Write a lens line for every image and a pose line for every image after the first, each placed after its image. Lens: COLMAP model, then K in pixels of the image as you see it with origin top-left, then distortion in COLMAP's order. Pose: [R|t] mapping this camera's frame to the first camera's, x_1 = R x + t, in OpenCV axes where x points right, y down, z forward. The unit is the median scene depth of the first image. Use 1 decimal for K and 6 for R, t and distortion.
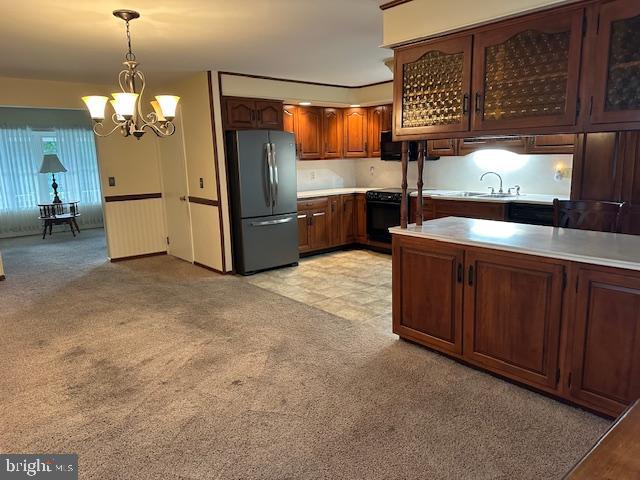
lens RADIAL K [[449.2, 0, 323.5], [0, 449.2, 242.1], [0, 0, 1]] dist [0.053613, -0.036120]
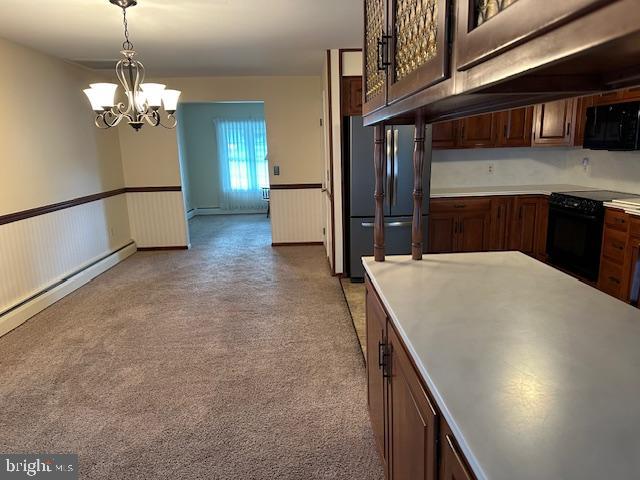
lens RADIAL K [[449.2, 0, 323.0], [0, 449.2, 244.7], [0, 0, 1]] dist [0.053613, -0.036120]
pose [[0.797350, 0.129644, -0.589428, 0.298028], [-0.108700, 0.991533, 0.071043, -0.054833], [0.593648, 0.007424, 0.804691, 0.258437]]
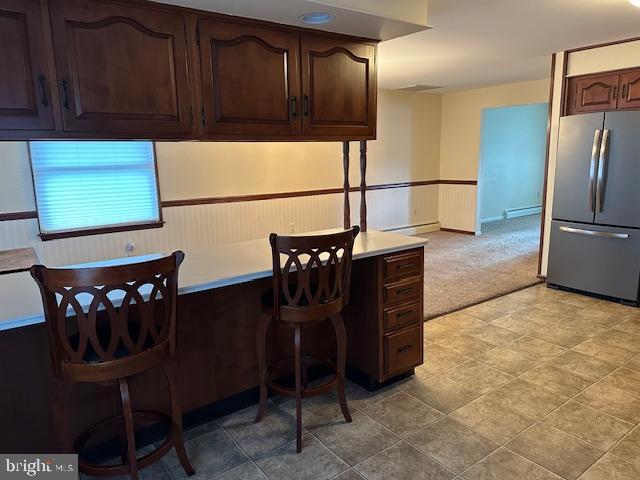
lens RADIAL K [[449.2, 0, 321.4], [0, 449.2, 235.3], [0, 0, 1]] dist [0.053613, -0.036120]
pose [[-0.071437, 0.199097, -0.977373, 0.704943], [-0.163296, 0.964321, 0.208374, -0.132119], [0.983987, 0.174487, -0.036377, 0.597009]]
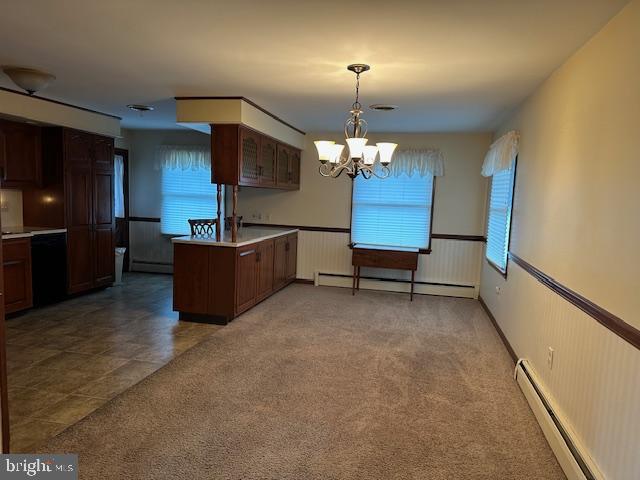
lens RADIAL K [[449.2, 0, 325.5], [0, 449.2, 250.9], [0, 0, 1]] dist [0.032838, -0.014108]
pose [[-0.611168, -0.099373, 0.785238, -0.709063], [0.124591, 0.967641, 0.219428, -0.177436], [-0.781633, 0.231941, -0.579010, 0.986069]]
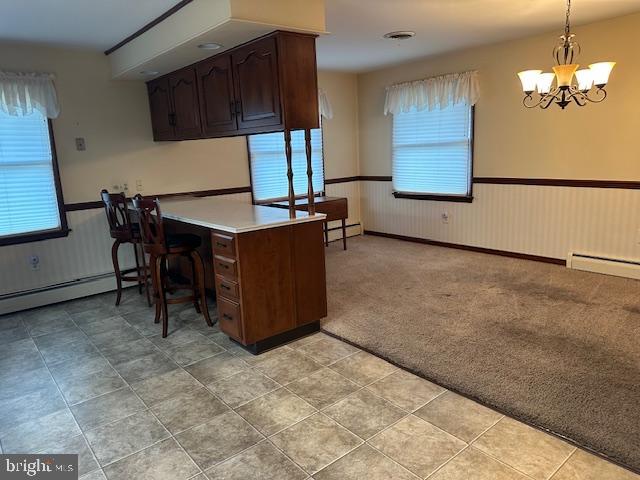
lens RADIAL K [[449.2, 0, 326.2], [0, 449.2, 232.6], [0, 0, 1]] dist [0.053613, -0.036120]
pose [[-0.997672, 0.065955, 0.017344, 0.081189], [0.067704, 0.927338, 0.368050, -0.224338], [0.008191, 0.368367, -0.929644, 1.195866]]
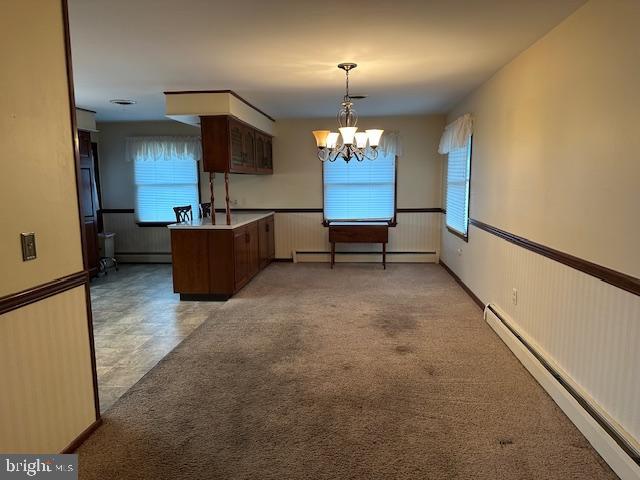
lens RADIAL K [[449.2, 0, 332.1], [0, 449.2, 248.0], [0, 0, 1]] dist [0.032838, -0.014108]
pose [[-0.714445, -0.076702, 0.695474, -0.733731], [0.157676, 0.950756, 0.266834, -0.197610], [-0.681693, 0.300298, -0.667169, 1.118370]]
